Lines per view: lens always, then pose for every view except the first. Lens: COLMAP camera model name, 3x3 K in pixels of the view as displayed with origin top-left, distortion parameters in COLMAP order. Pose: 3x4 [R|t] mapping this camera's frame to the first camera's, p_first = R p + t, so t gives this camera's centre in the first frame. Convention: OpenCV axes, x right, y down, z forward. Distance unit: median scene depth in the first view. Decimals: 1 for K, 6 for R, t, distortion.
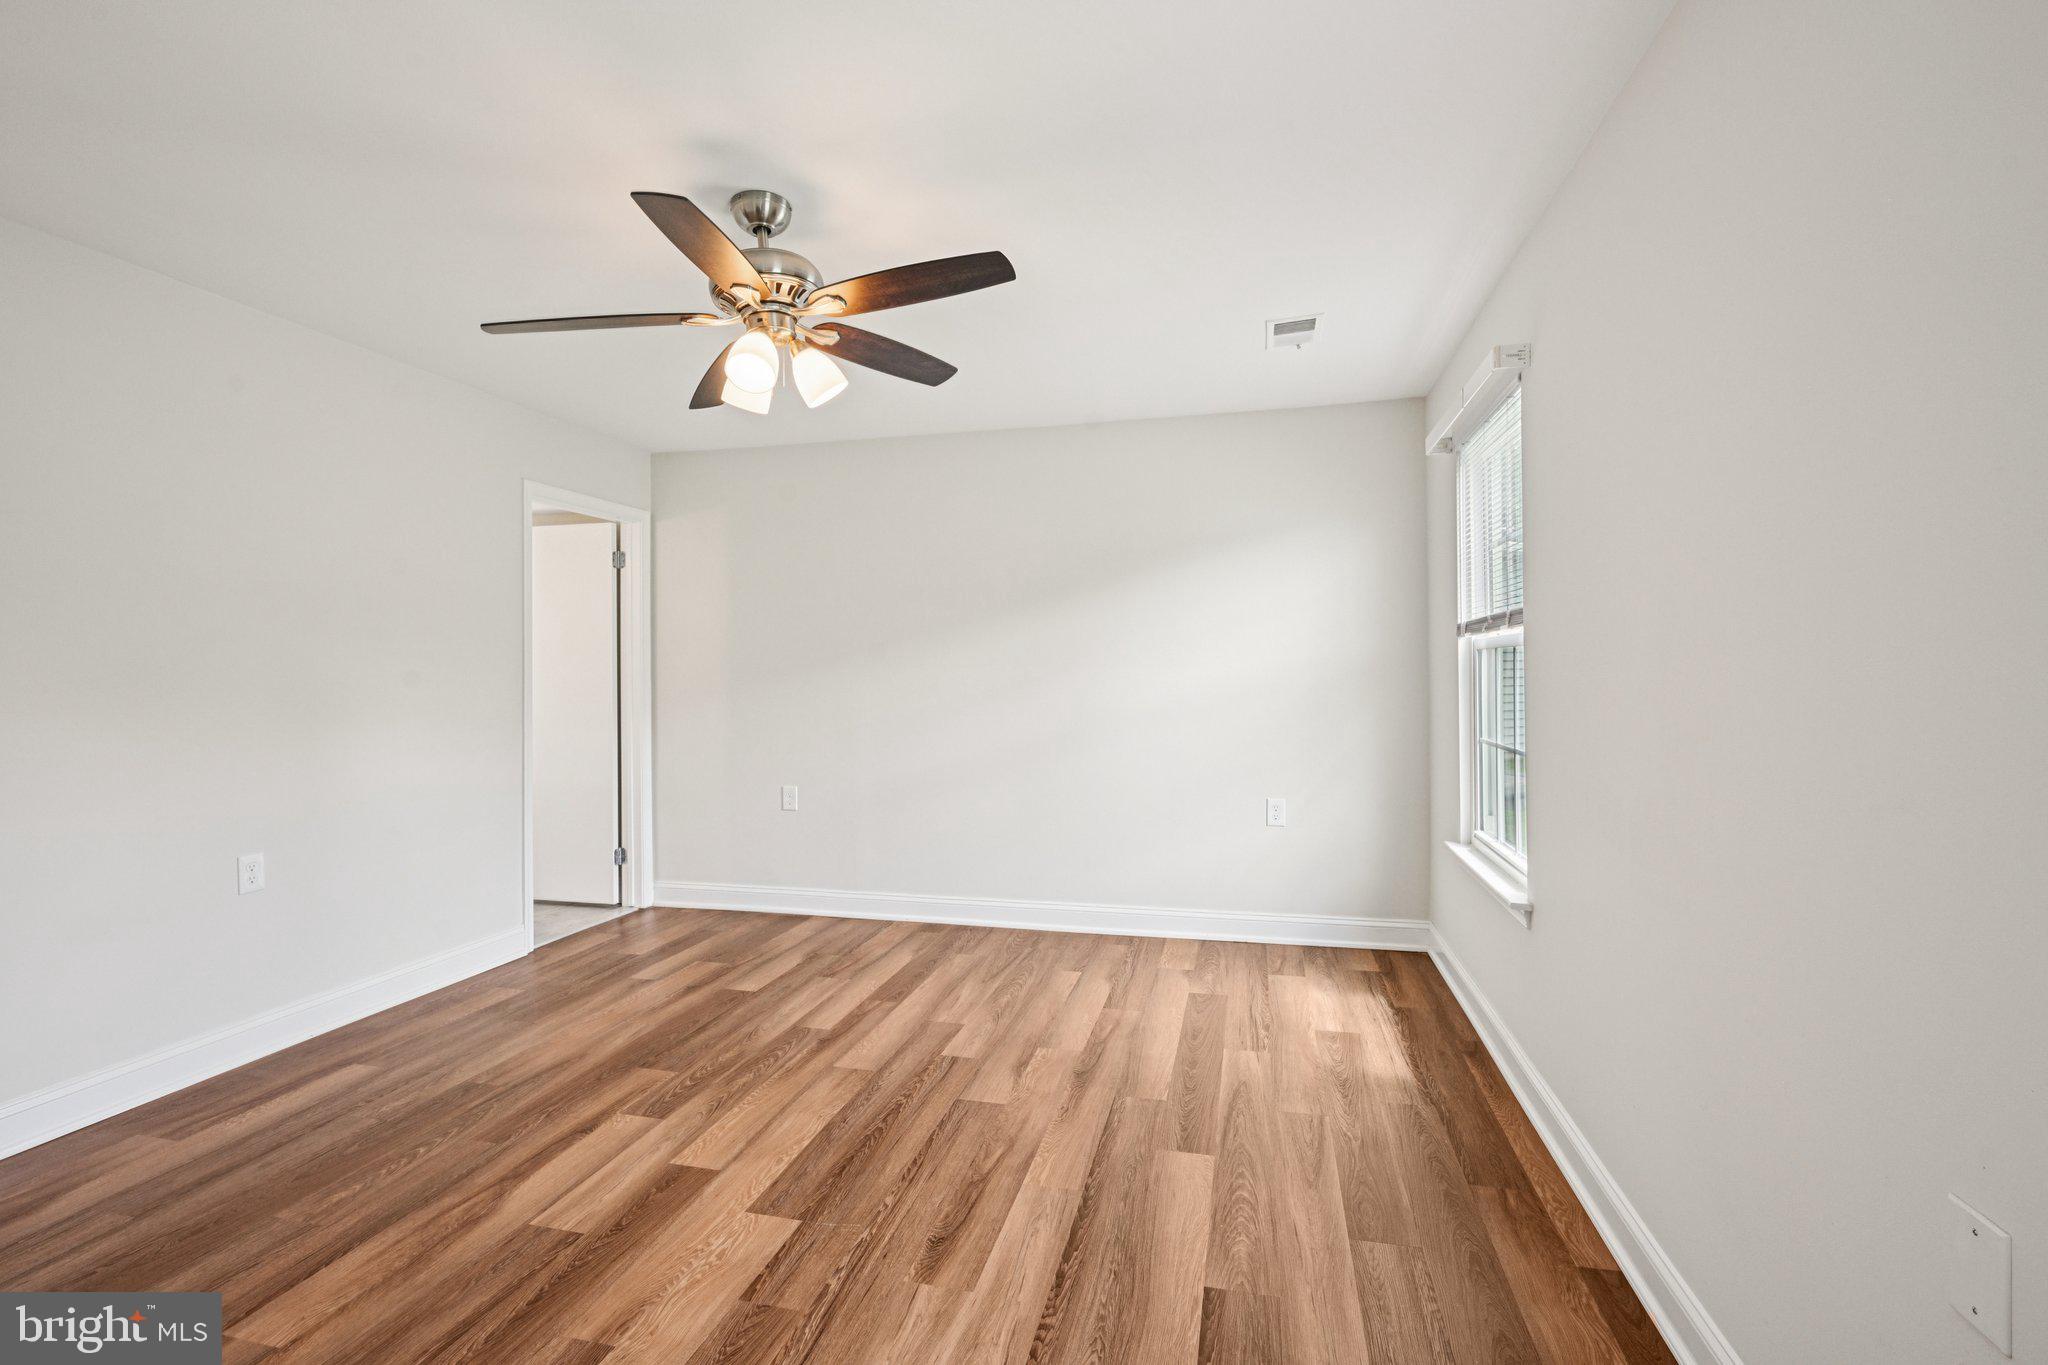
lens RADIAL K [[920.0, 0, 1027.3], [0, 920.0, 659.3], [0, 0, 1]] dist [0.002007, 0.000105]
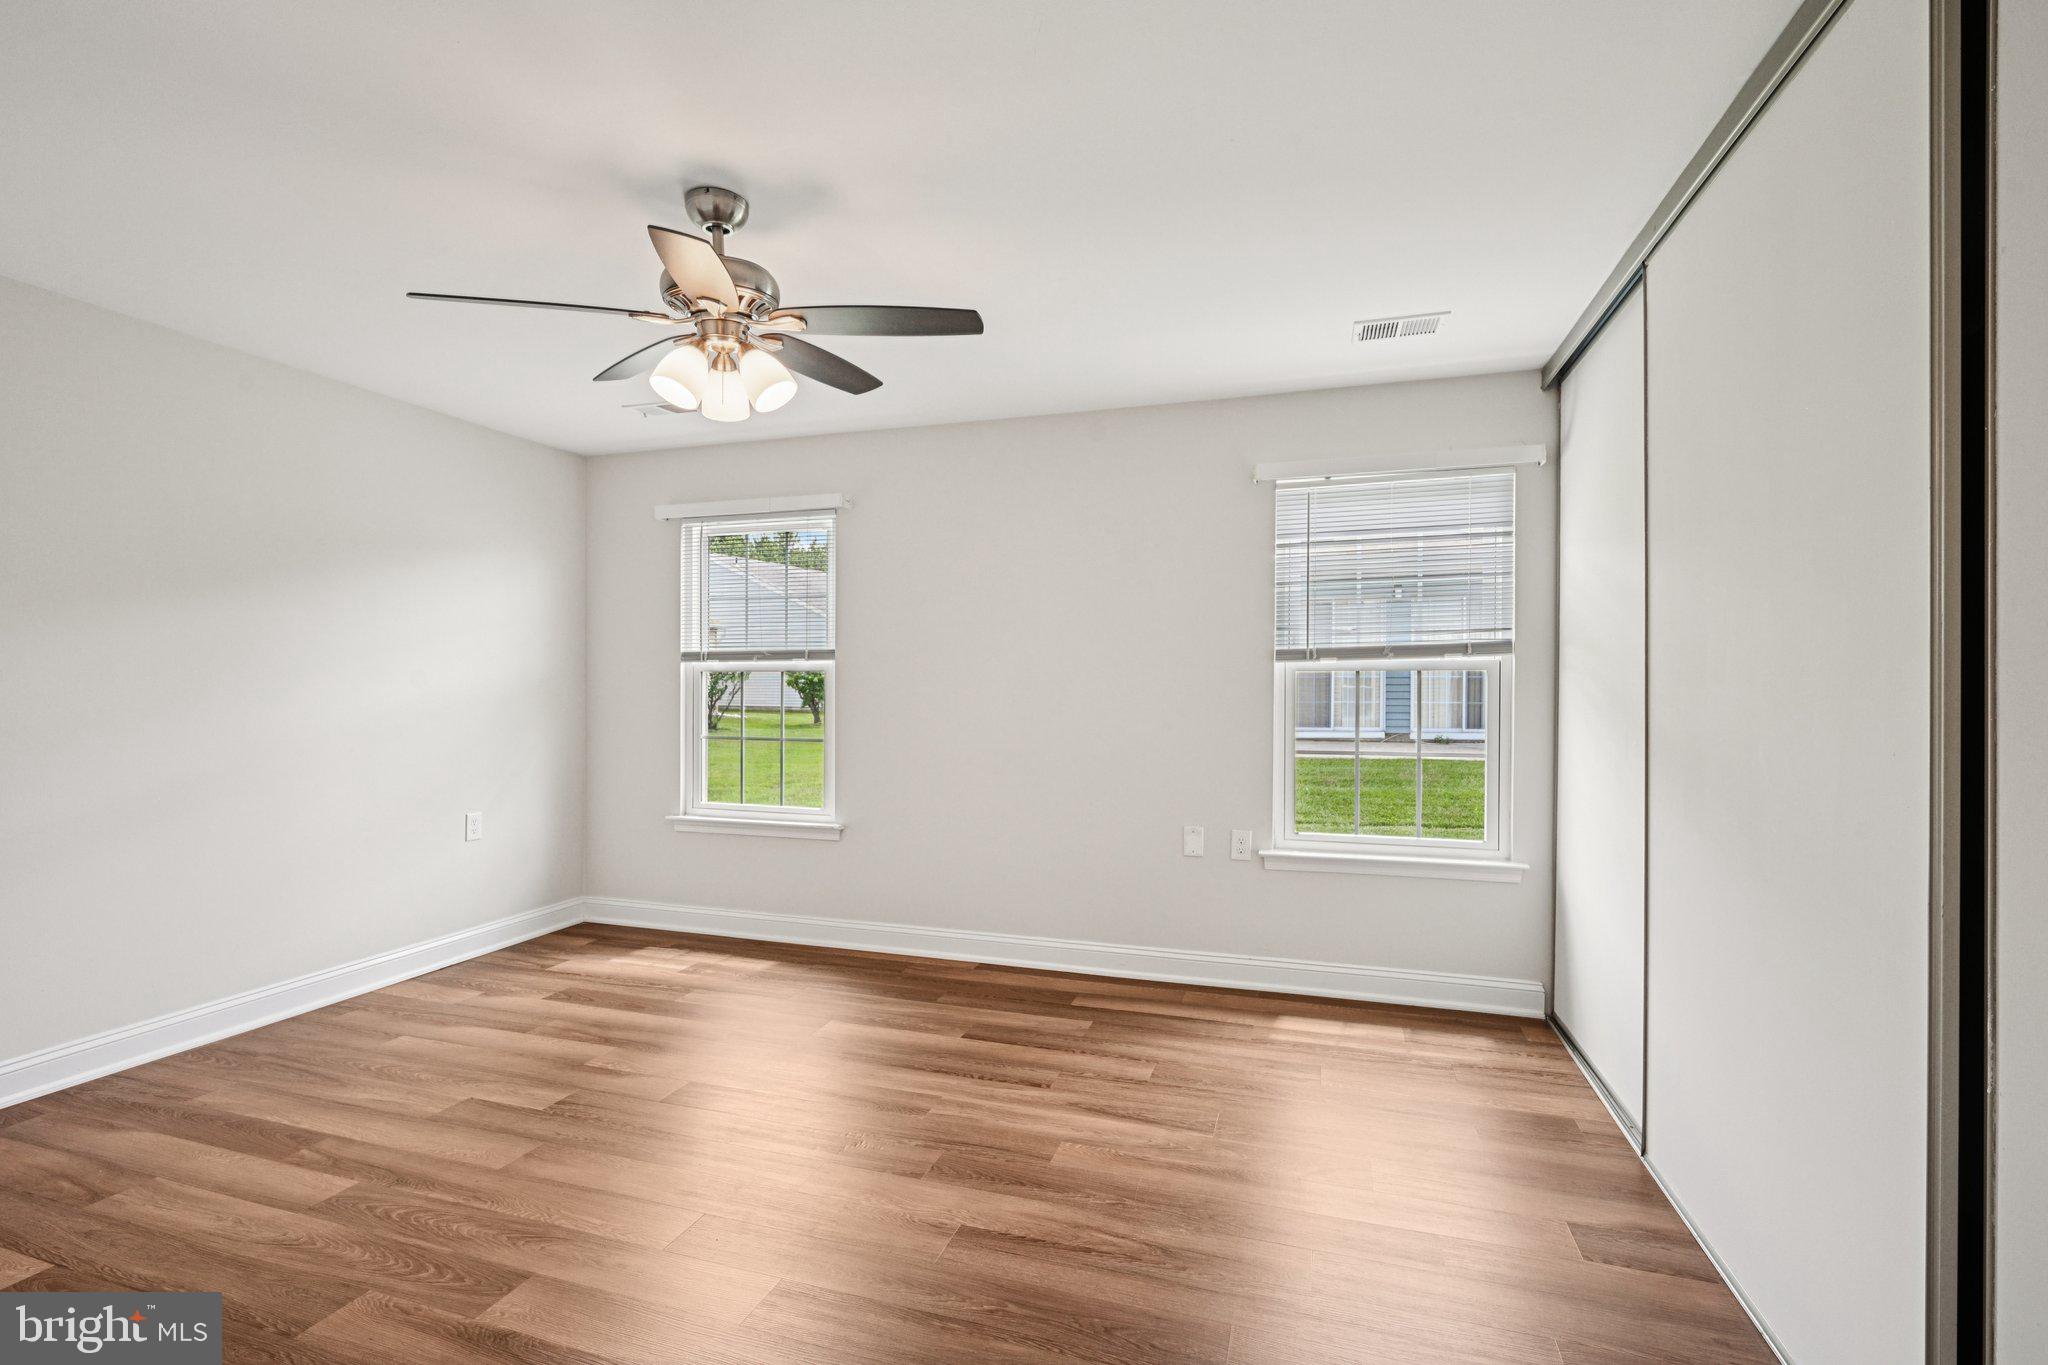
lens RADIAL K [[903.3, 0, 1021.1], [0, 903.3, 692.9], [0, 0, 1]] dist [-0.000619, 0.000129]
pose [[0.069000, 0.005435, 0.997602, -0.961395], [-0.018034, 0.999829, -0.004200, 0.021061], [-0.997454, -0.017701, 0.069087, 0.493823]]
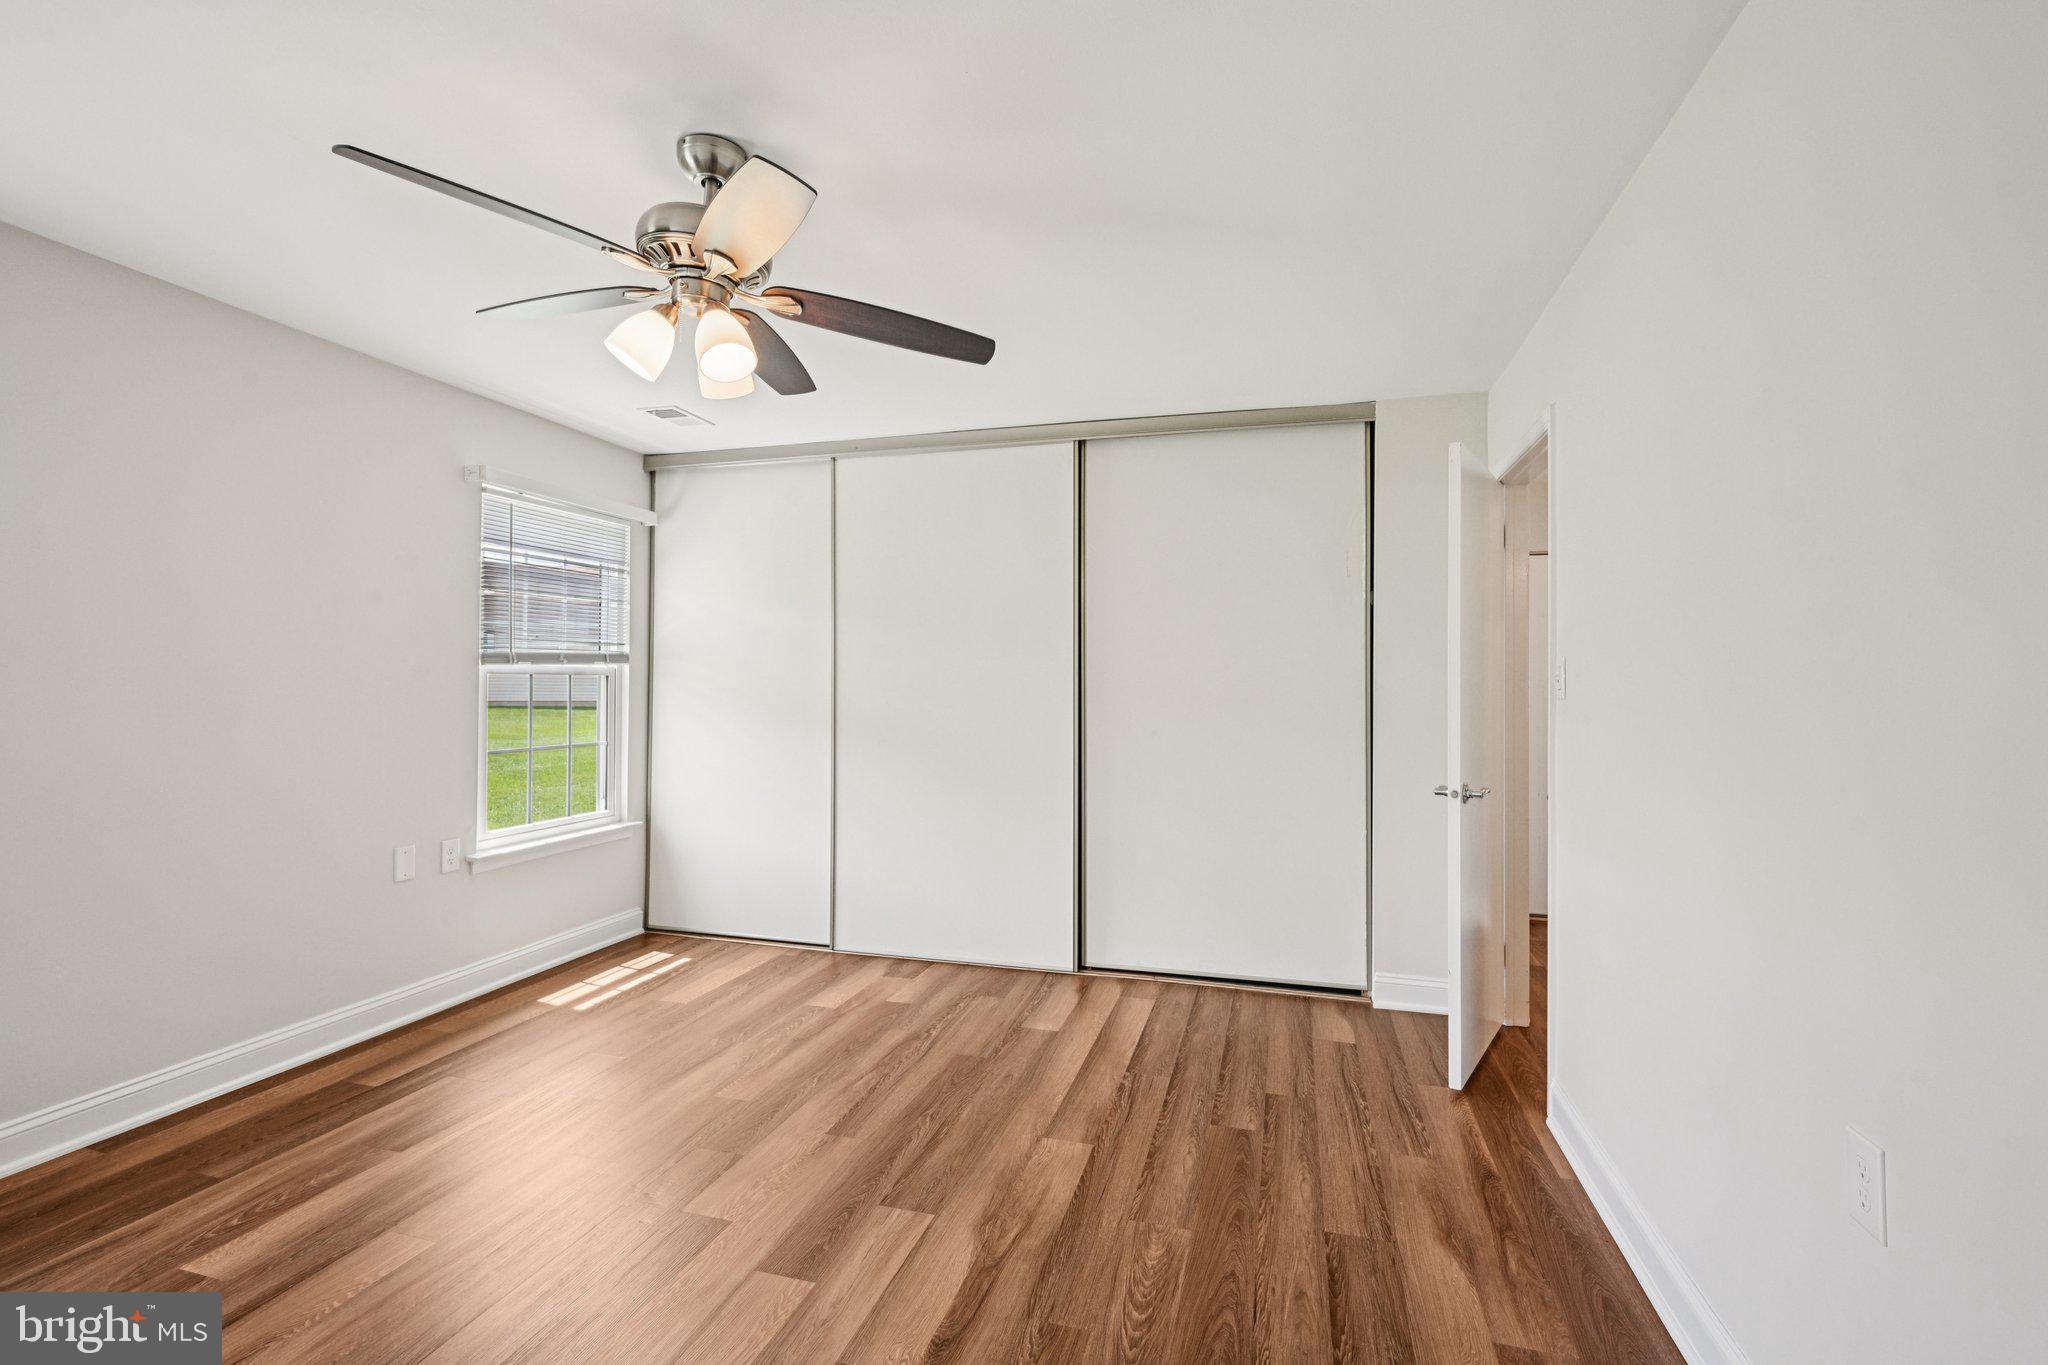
lens RADIAL K [[903.3, 0, 1021.1], [0, 903.3, 692.9], [0, 0, 1]] dist [-0.000619, 0.000129]
pose [[-0.999093, -0.000196, 0.042584, -0.485862], [-0.000532, 0.999969, -0.007864, 0.015469], [-0.042581, -0.007879, -0.999062, 1.445729]]
